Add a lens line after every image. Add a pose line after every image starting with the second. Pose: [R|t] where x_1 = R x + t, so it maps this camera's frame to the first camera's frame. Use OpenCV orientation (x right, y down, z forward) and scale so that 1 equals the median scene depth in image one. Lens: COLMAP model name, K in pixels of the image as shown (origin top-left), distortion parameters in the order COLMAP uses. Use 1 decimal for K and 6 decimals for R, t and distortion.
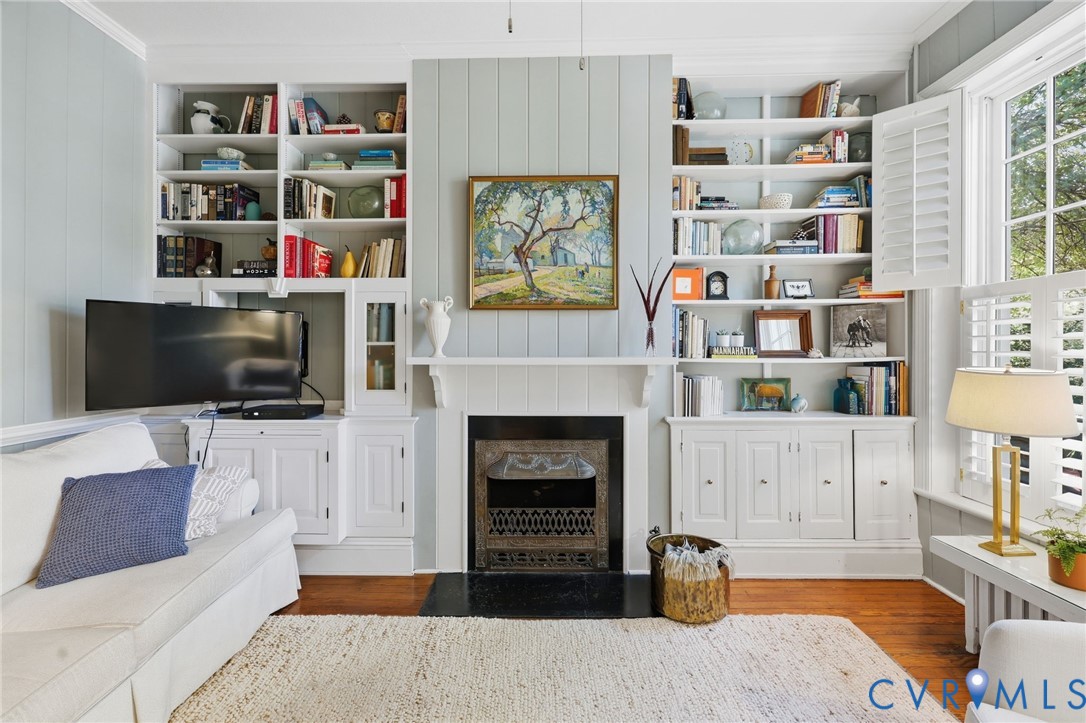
lens RADIAL K [[440.1, 0, 541.0], [0, 440.1, 352.9], [0, 0, 1]] dist [0.003278, 0.000886]
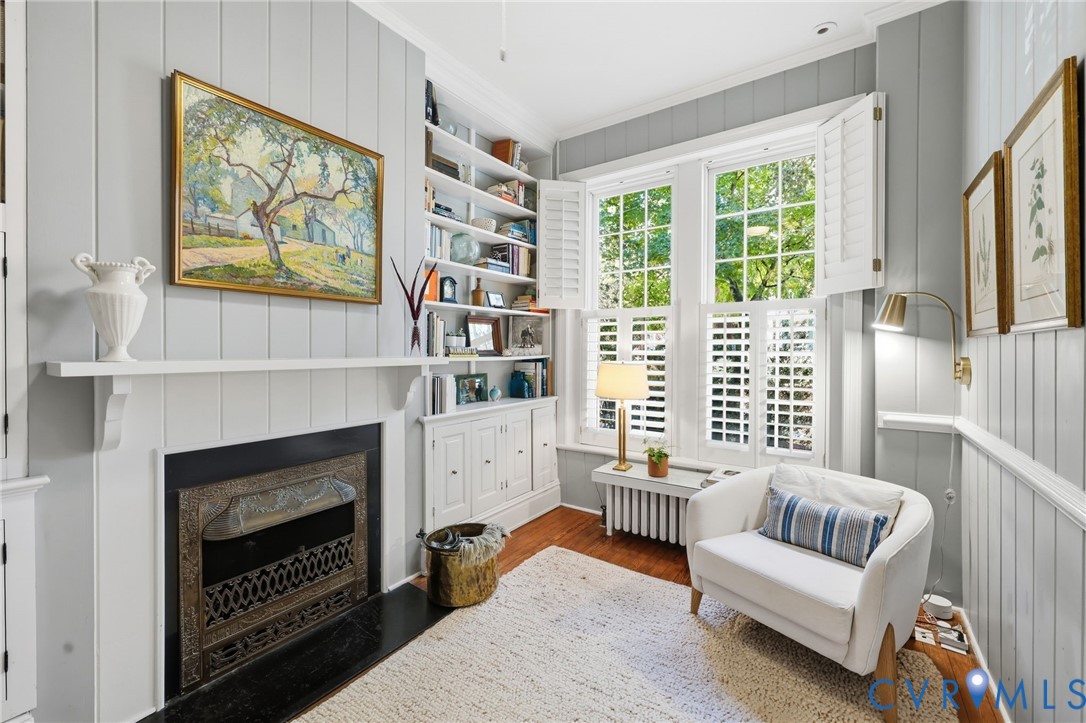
lens RADIAL K [[440.1, 0, 543.1], [0, 440.1, 357.2], [0, 0, 1]] dist [0.003278, 0.000886]
pose [[0.570059, -0.011410, 0.821524, -0.372357], [0.001890, 0.999919, 0.012576, -0.001514], [-0.821602, -0.005616, 0.570035, 0.208250]]
